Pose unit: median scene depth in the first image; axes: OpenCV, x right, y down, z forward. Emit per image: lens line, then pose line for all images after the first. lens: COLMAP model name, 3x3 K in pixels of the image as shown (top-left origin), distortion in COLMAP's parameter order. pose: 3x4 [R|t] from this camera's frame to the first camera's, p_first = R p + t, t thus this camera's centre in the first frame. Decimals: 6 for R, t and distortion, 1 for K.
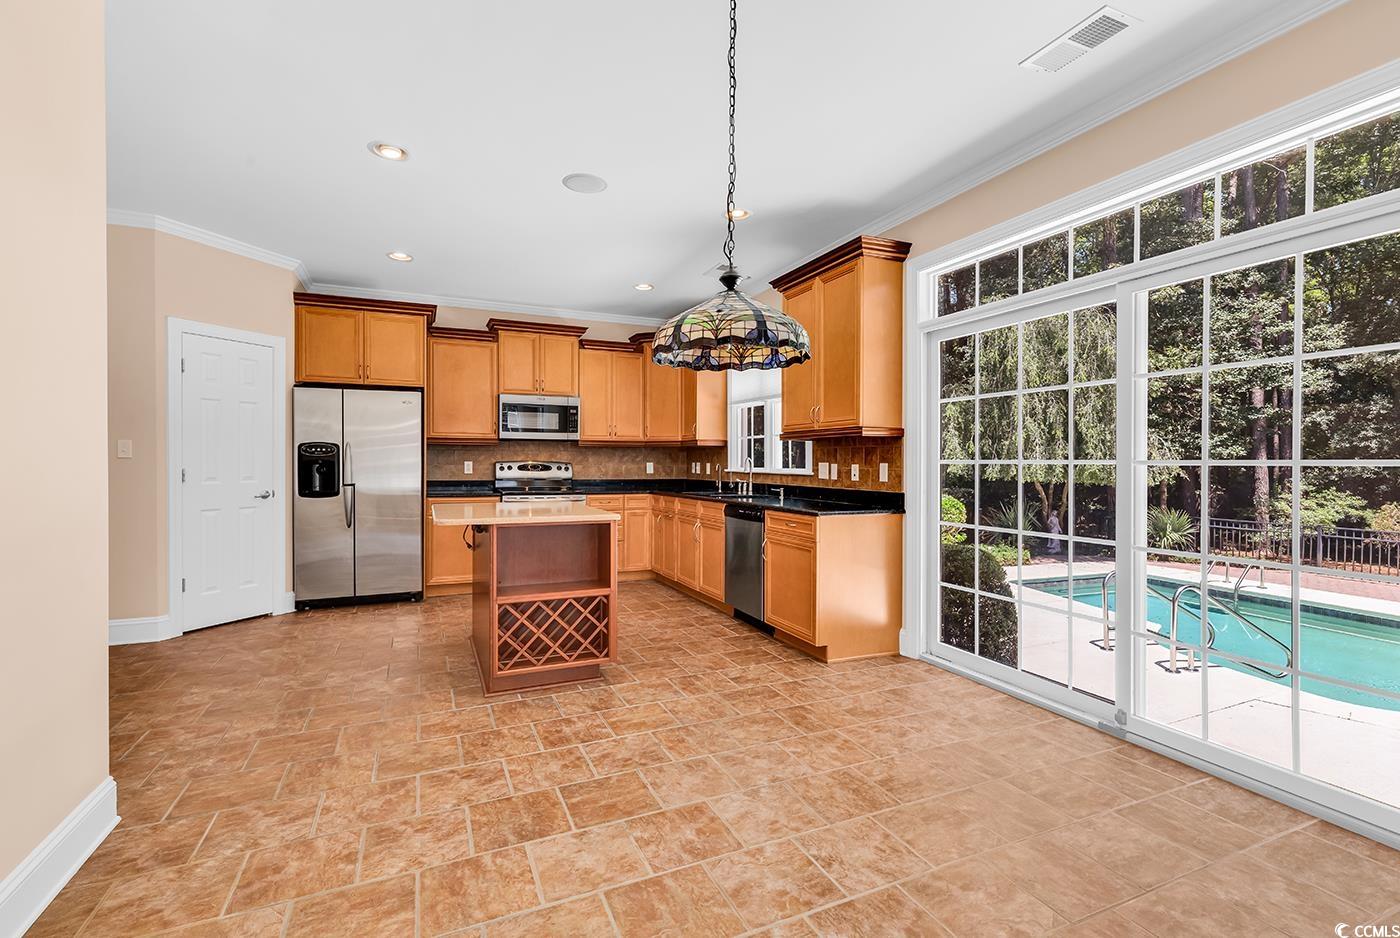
lens RADIAL K [[630.6, 0, 706.7], [0, 630.6, 467.4], [0, 0, 1]] dist [0.004808, -0.000111]
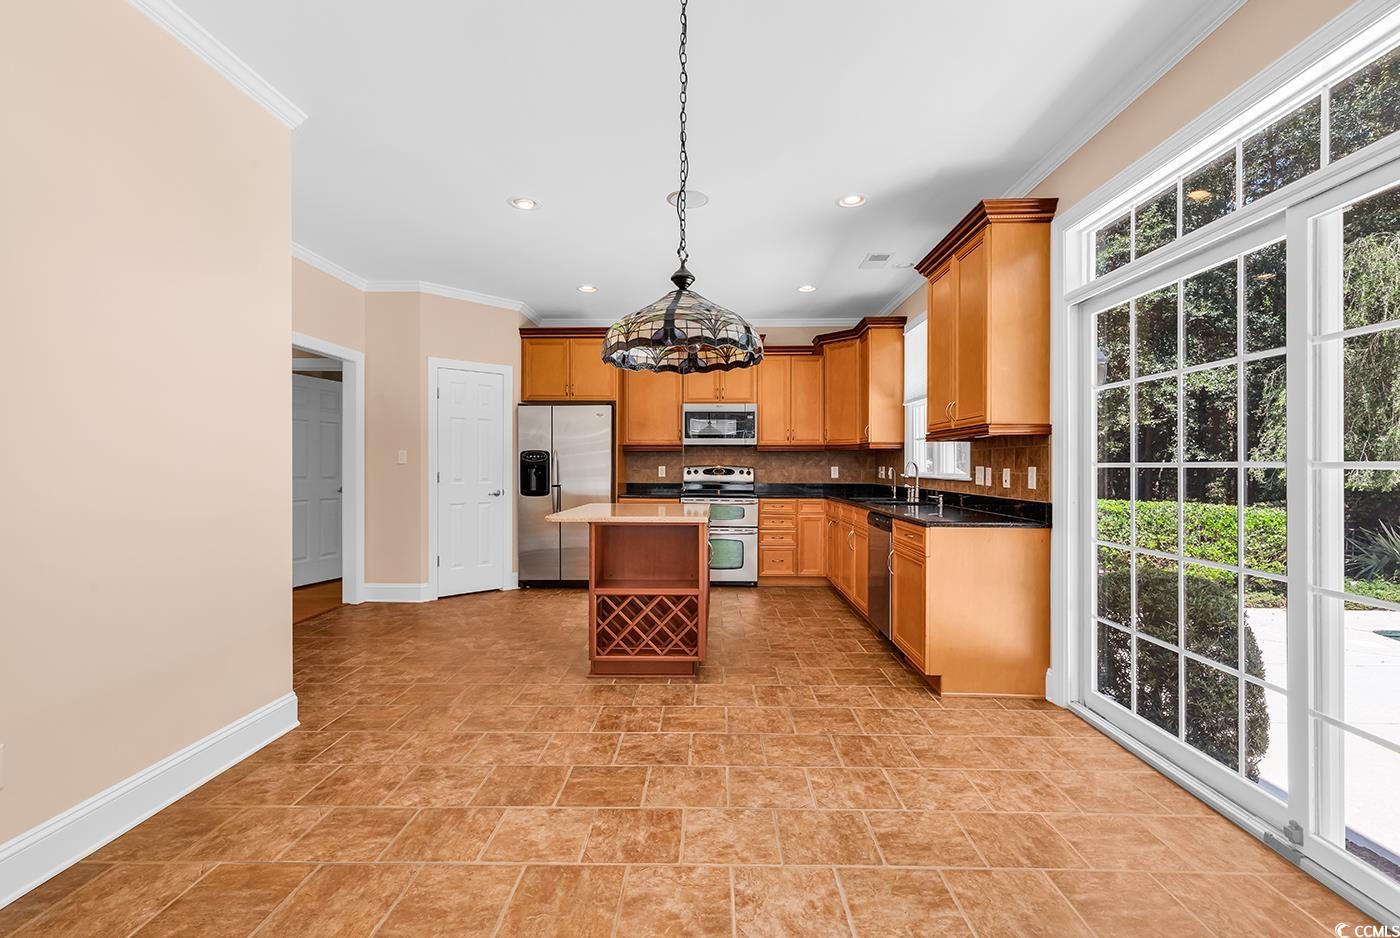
lens RADIAL K [[627.0, 0, 710.7], [0, 627.0, 468.7], [0, 0, 1]] dist [0.003791, -0.000408]
pose [[0.906208, -0.000167, -0.422833, 0.266411], [-0.001988, 0.999987, -0.004657, 0.000505], [0.422828, 0.005061, 0.906196, 0.074554]]
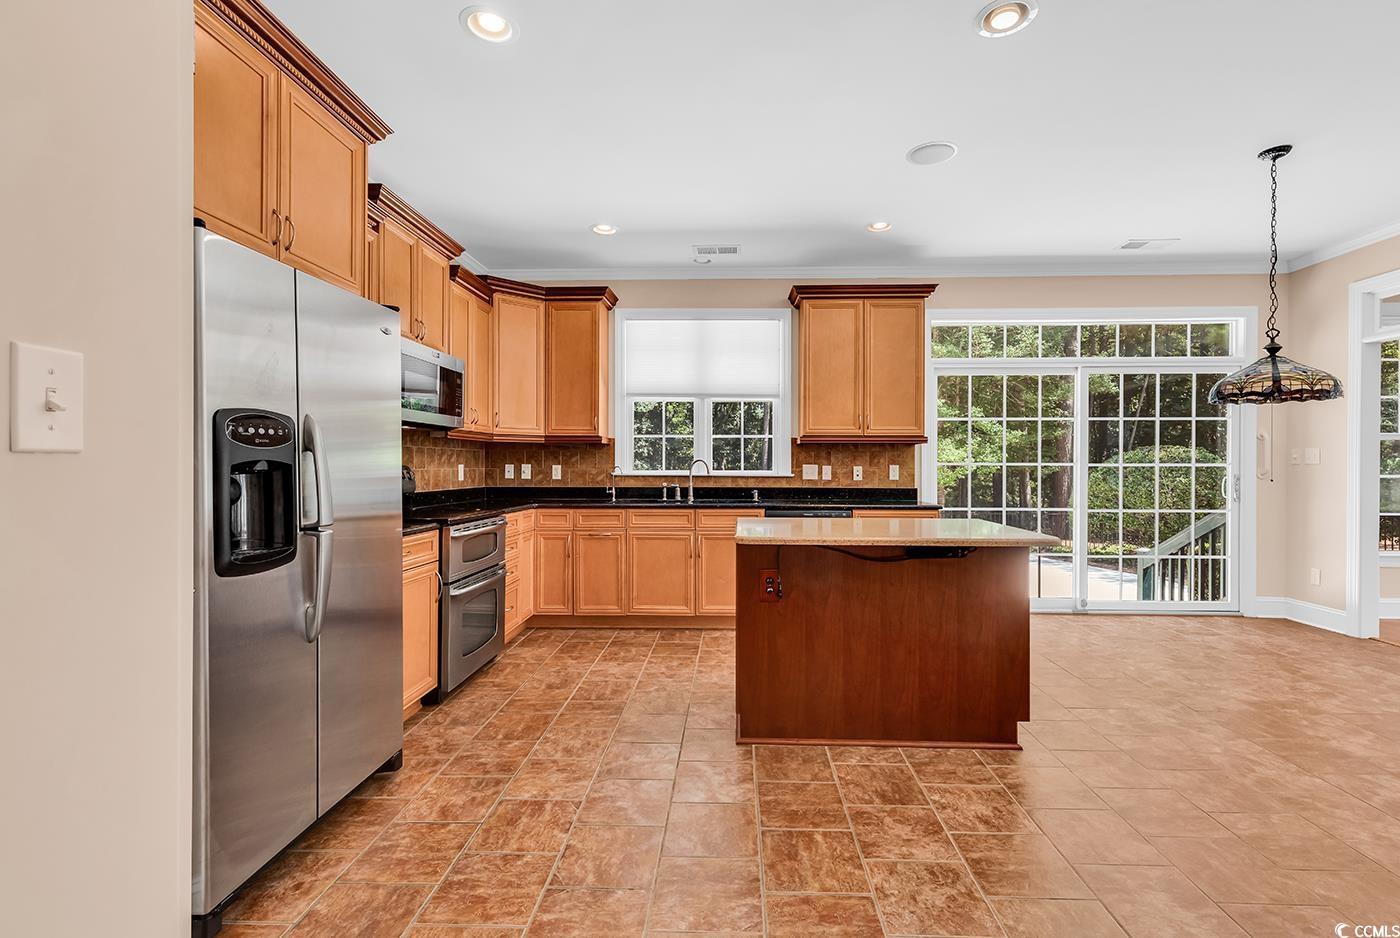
lens RADIAL K [[645.8, 0, 696.6], [0, 645.8, 465.4], [0, 0, 1]] dist [0.012944, -0.000072]
pose [[0.439526, -0.005655, 0.898212, -1.109927], [0.006690, 0.999973, 0.003023, -0.013158], [-0.898205, 0.004680, 0.439552, 0.855248]]
